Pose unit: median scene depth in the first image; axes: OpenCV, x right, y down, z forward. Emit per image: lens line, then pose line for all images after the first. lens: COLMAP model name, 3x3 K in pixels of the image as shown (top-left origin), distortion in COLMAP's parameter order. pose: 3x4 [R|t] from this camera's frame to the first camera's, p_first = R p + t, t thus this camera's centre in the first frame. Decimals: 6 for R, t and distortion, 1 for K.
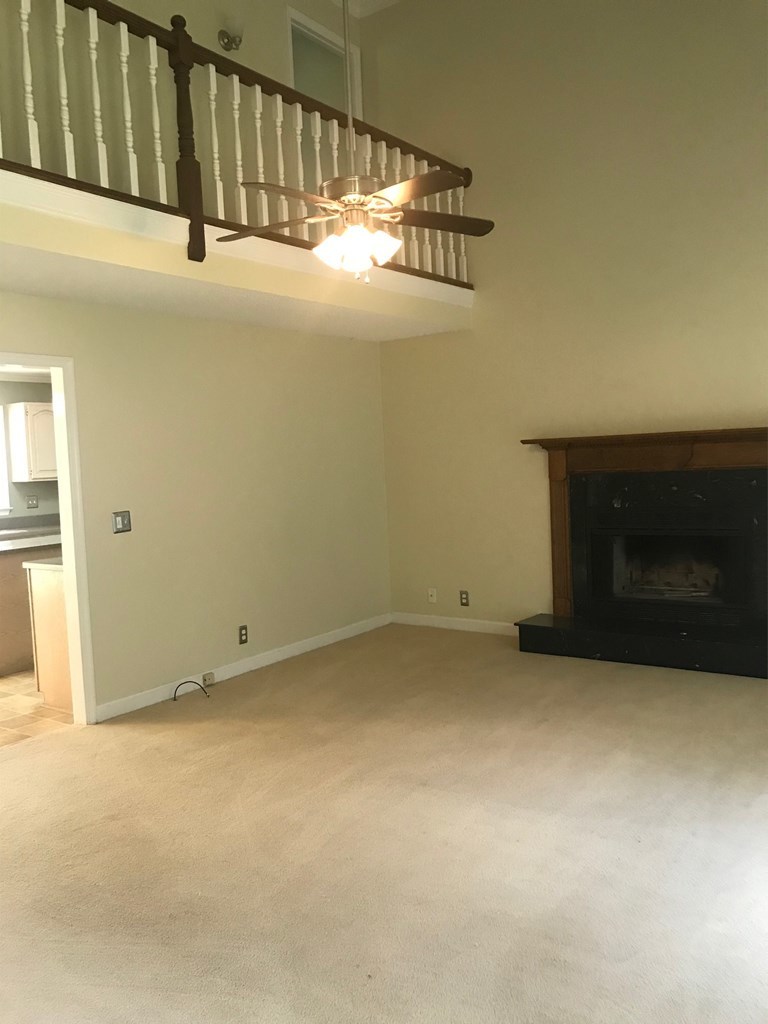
lens RADIAL K [[837.2, 0, 376.7], [0, 837.2, 508.2], [0, 0, 1]] dist [0.049824, -0.014027]
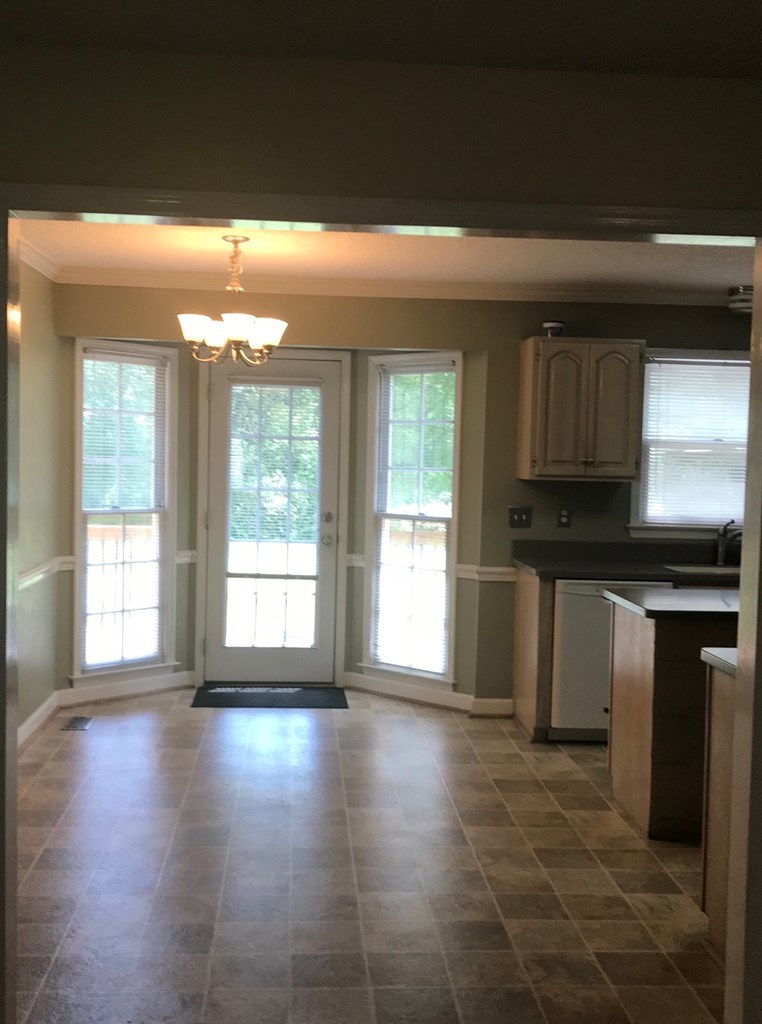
lens RADIAL K [[1161.1, 0, 372.5], [0, 1161.1, 517.7], [0, 0, 1]] dist [0.075455, 0.000000]
pose [[0.636727, 0.100504, -0.764511, -0.023126], [-0.100438, 0.993833, 0.047001, -0.026456], [0.764520, 0.046859, 0.642895, 0.426362]]
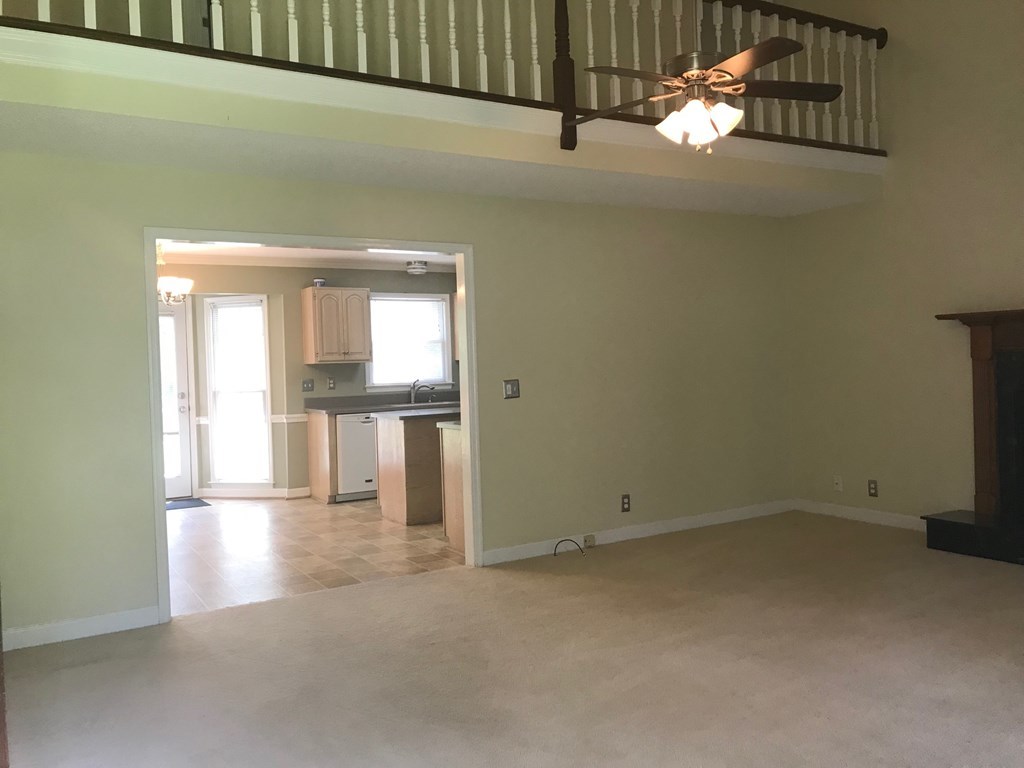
lens RADIAL K [[837.2, 0, 515.9], [0, 837.2, 377.5], [0, 0, 1]] dist [0.049824, -0.014027]
pose [[0.924281, 0.021215, -0.381124, 0.125975], [-0.032595, 0.999194, -0.023428, 0.027247], [0.380319, 0.034076, 0.924227, -0.023851]]
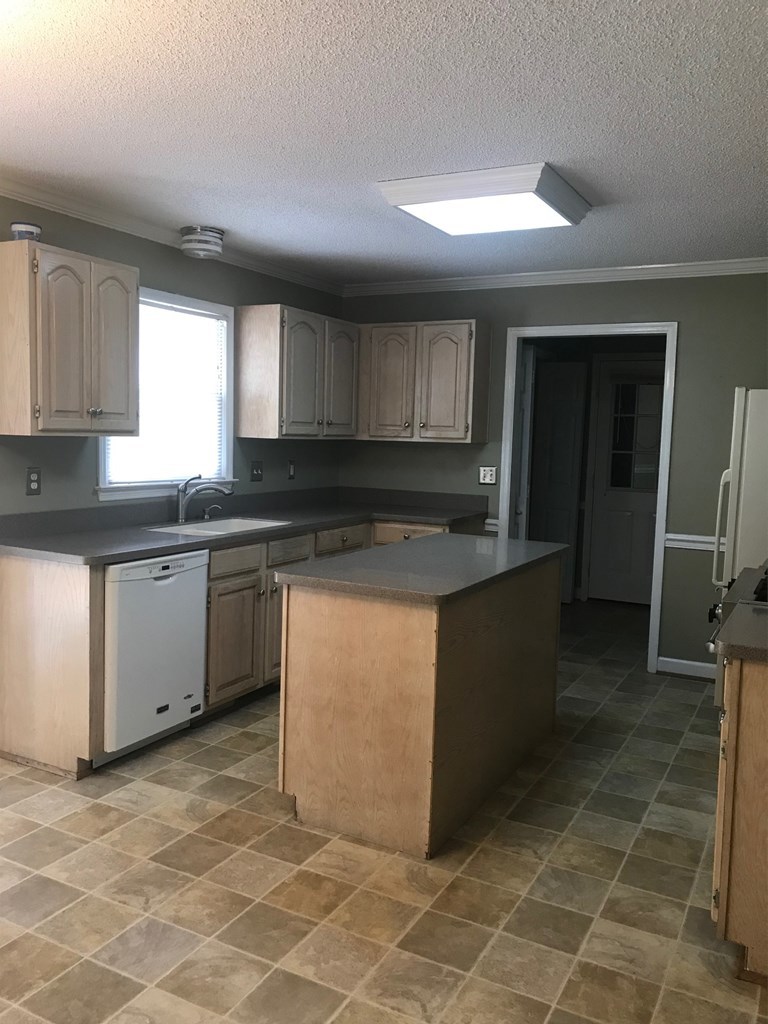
lens RADIAL K [[837.2, 0, 379.1], [0, 837.2, 511.4], [0, 0, 1]] dist [0.049824, -0.014027]
pose [[0.986179, 0.058972, 0.154835, -0.693949], [-0.064313, 0.997488, 0.029707, -0.003486], [-0.152694, -0.039255, 0.987494, 0.646240]]
